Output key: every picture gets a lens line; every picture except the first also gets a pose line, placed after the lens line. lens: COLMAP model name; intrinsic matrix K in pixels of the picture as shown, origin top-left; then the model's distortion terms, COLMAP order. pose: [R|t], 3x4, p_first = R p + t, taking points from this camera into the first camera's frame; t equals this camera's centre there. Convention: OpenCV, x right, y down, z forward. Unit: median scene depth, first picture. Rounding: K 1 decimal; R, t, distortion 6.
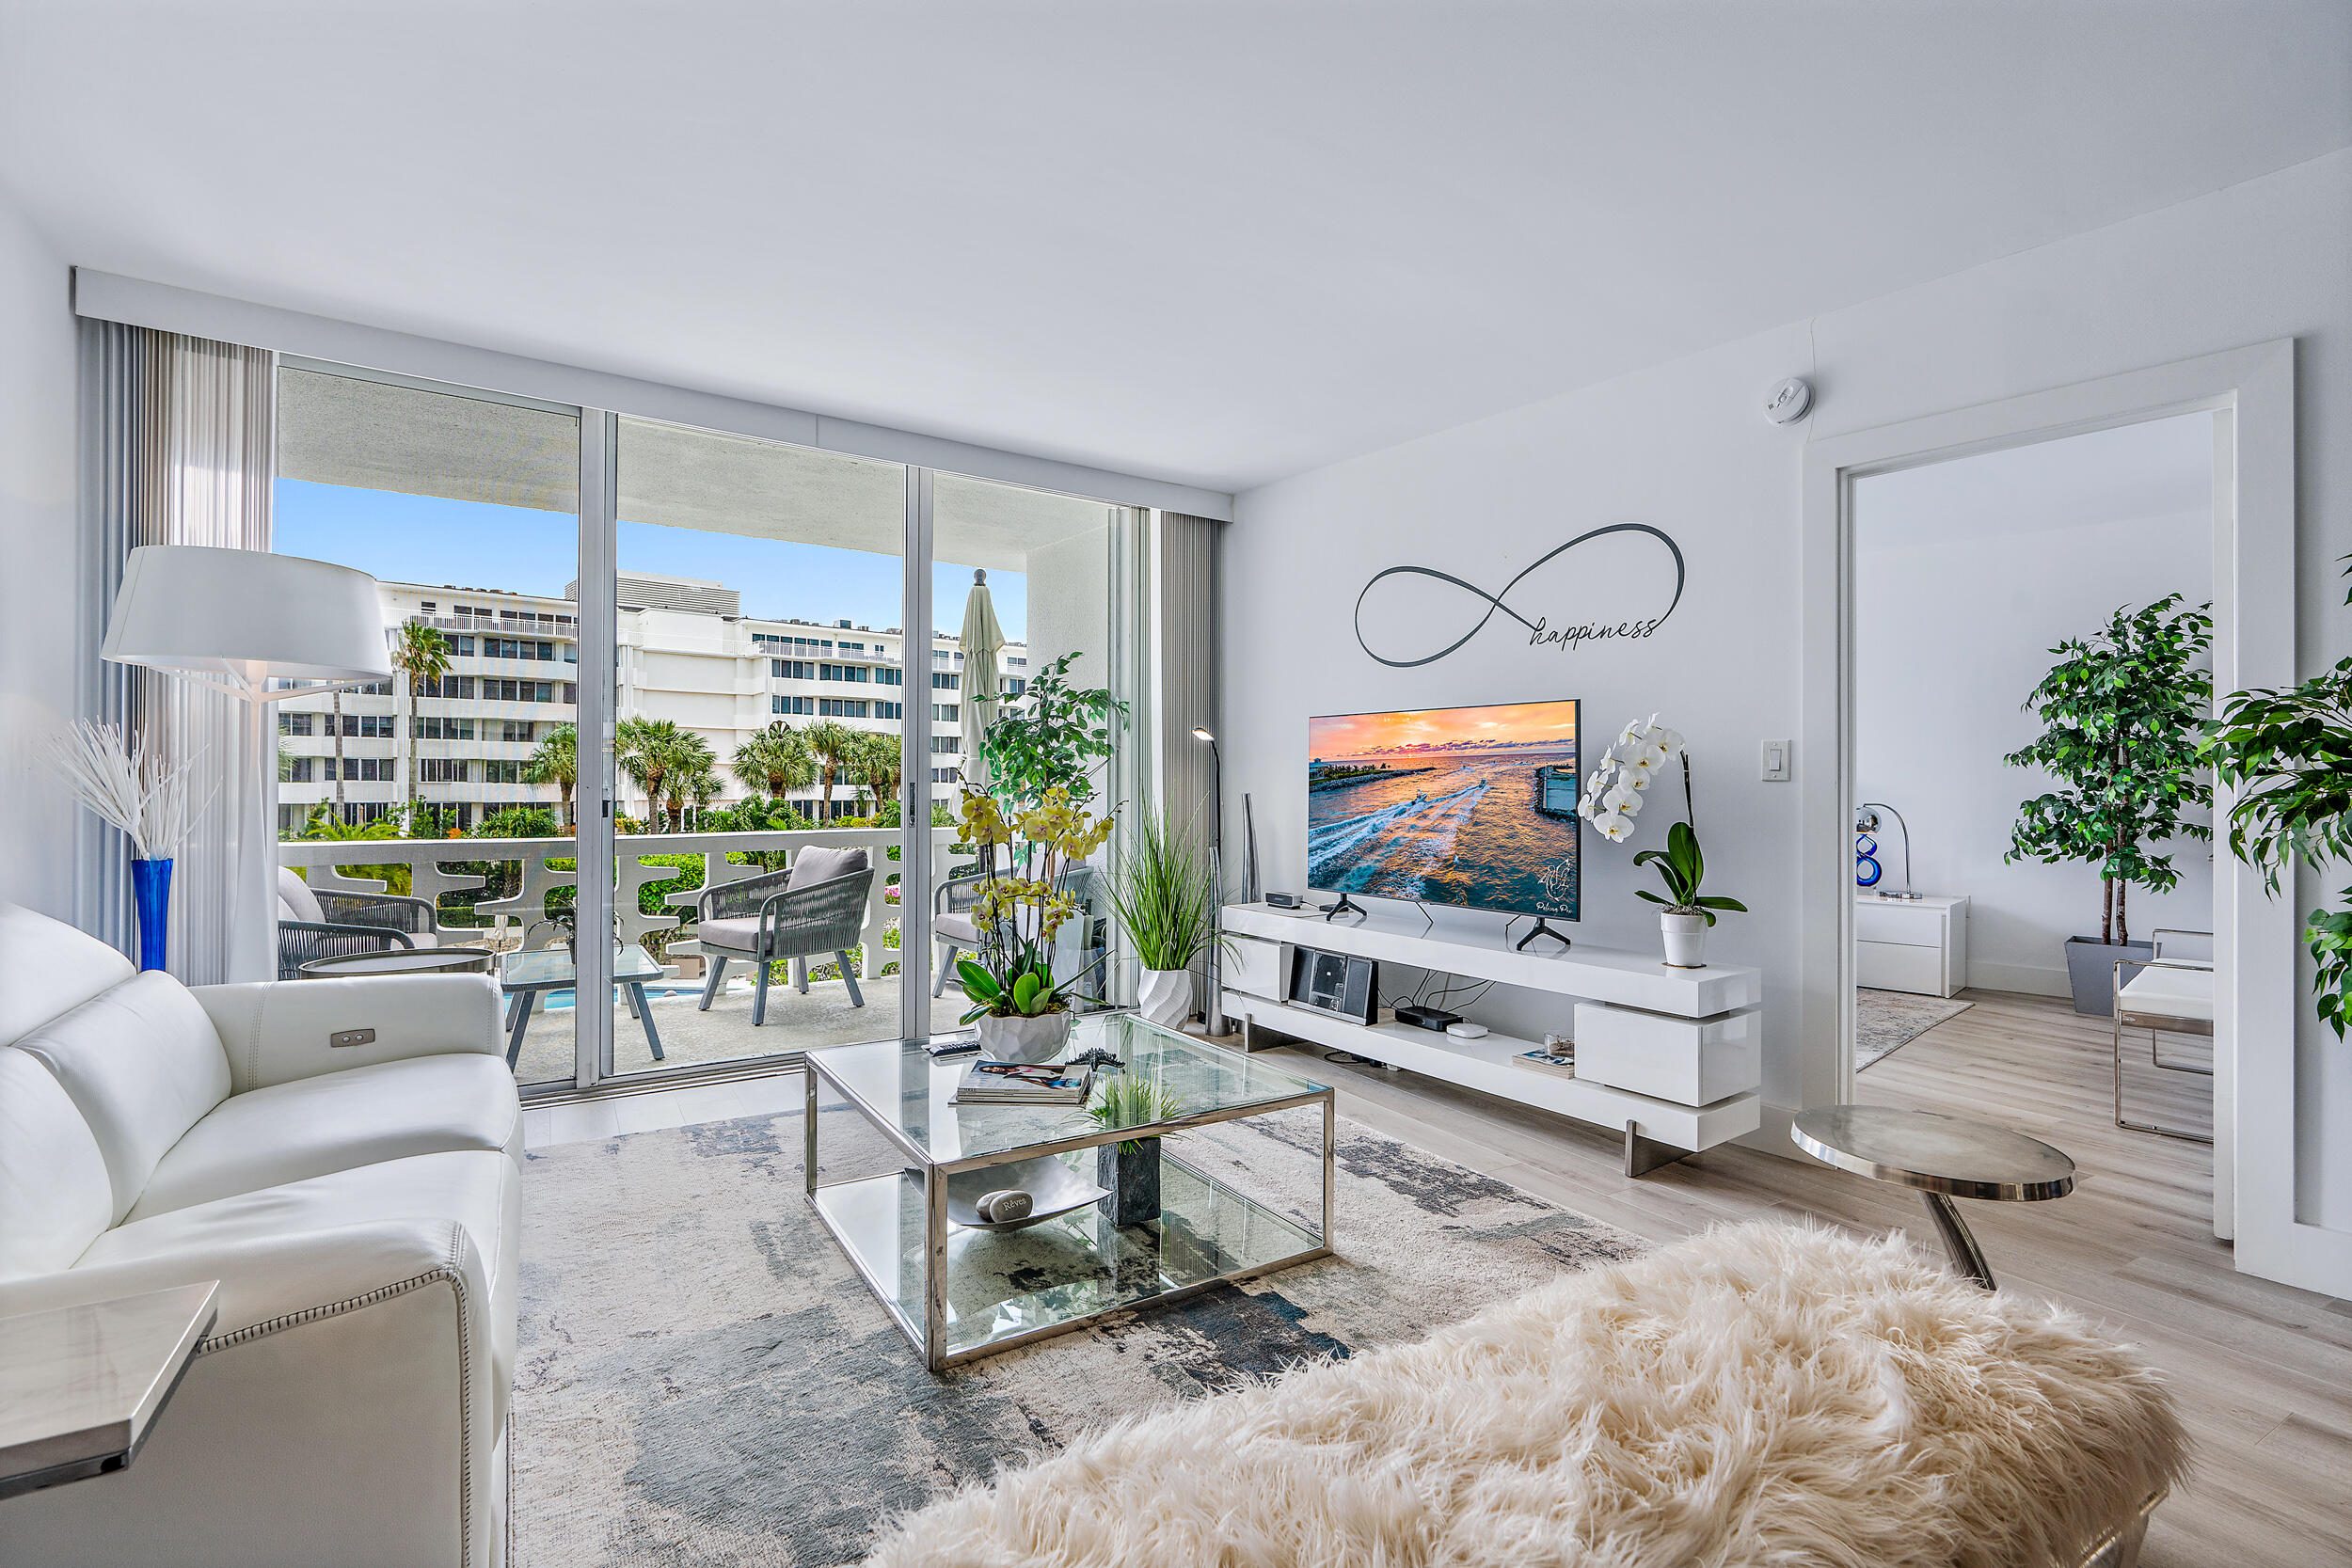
lens RADIAL K [[1093.5, 0, 1160.5], [0, 1093.5, 779.9], [0, 0, 1]] dist [-0.001181, -0.000696]
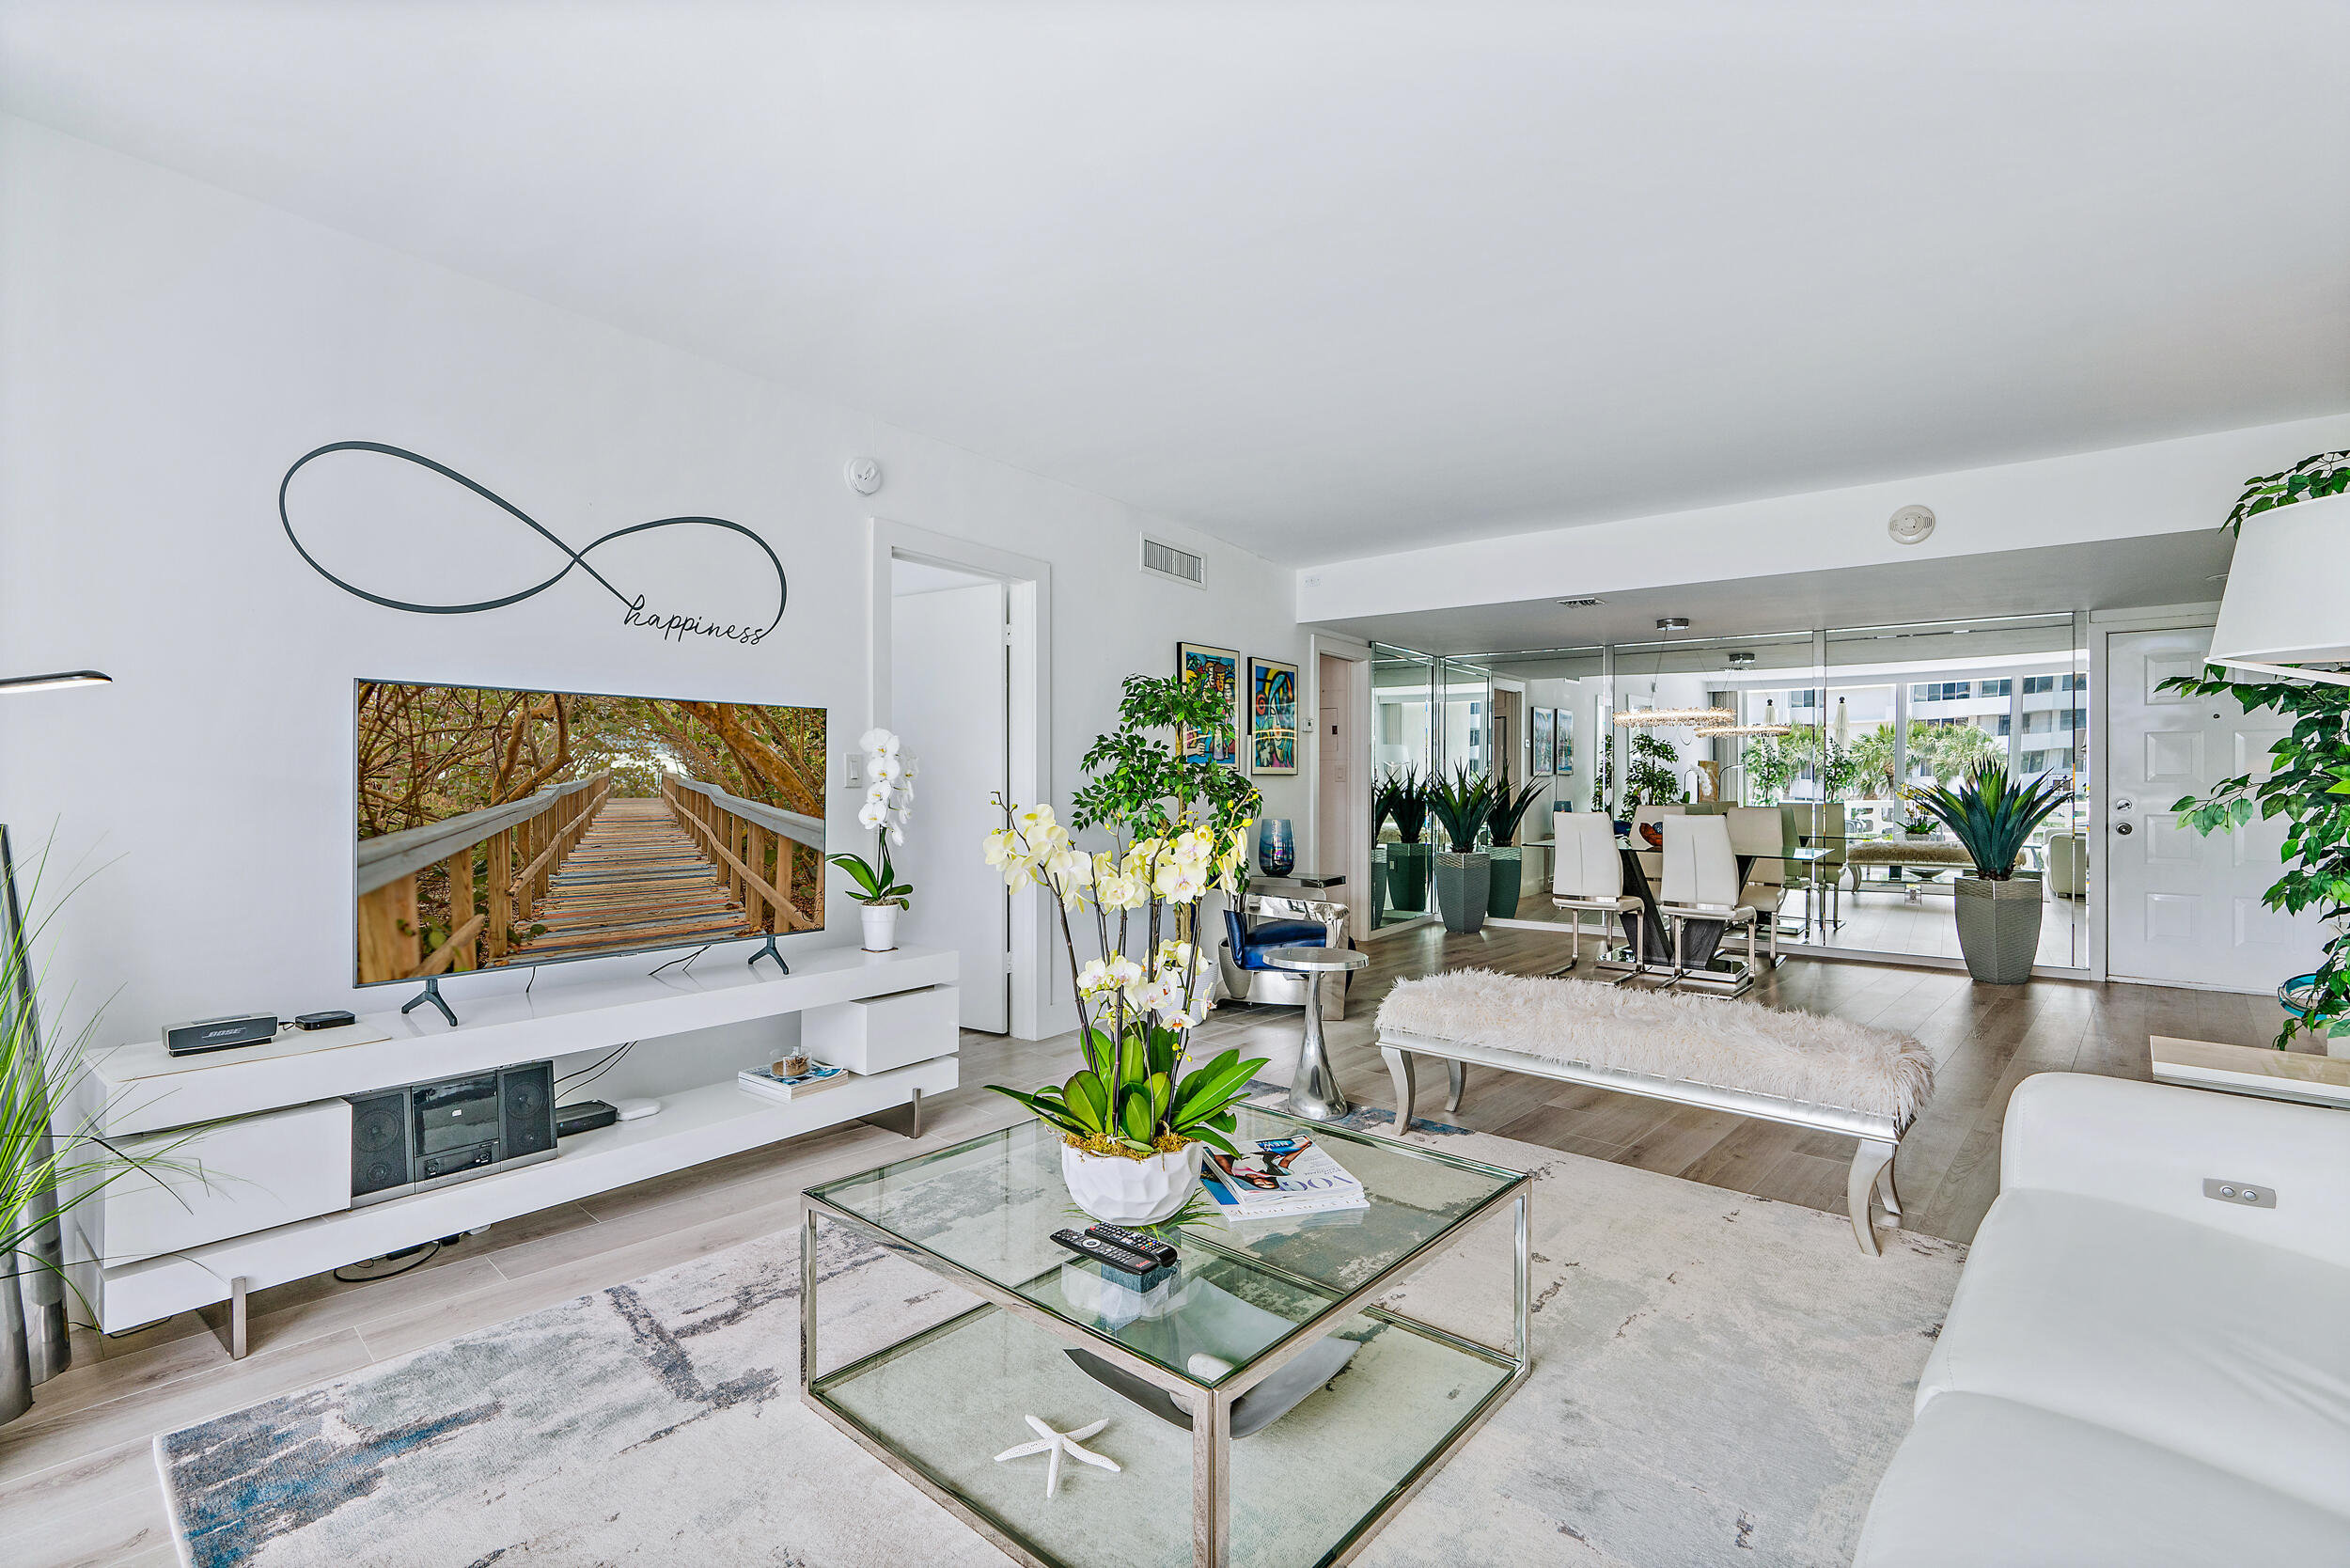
lens RADIAL K [[1081.3, 0, 1168.7], [0, 1081.3, 778.7], [0, 0, 1]] dist [-0.011307, 0.004392]
pose [[-0.313744, -0.007249, 0.949480, -0.873133], [-0.008594, 0.999952, 0.004795, -0.022191], [-0.949469, -0.006656, -0.313791, 1.342976]]
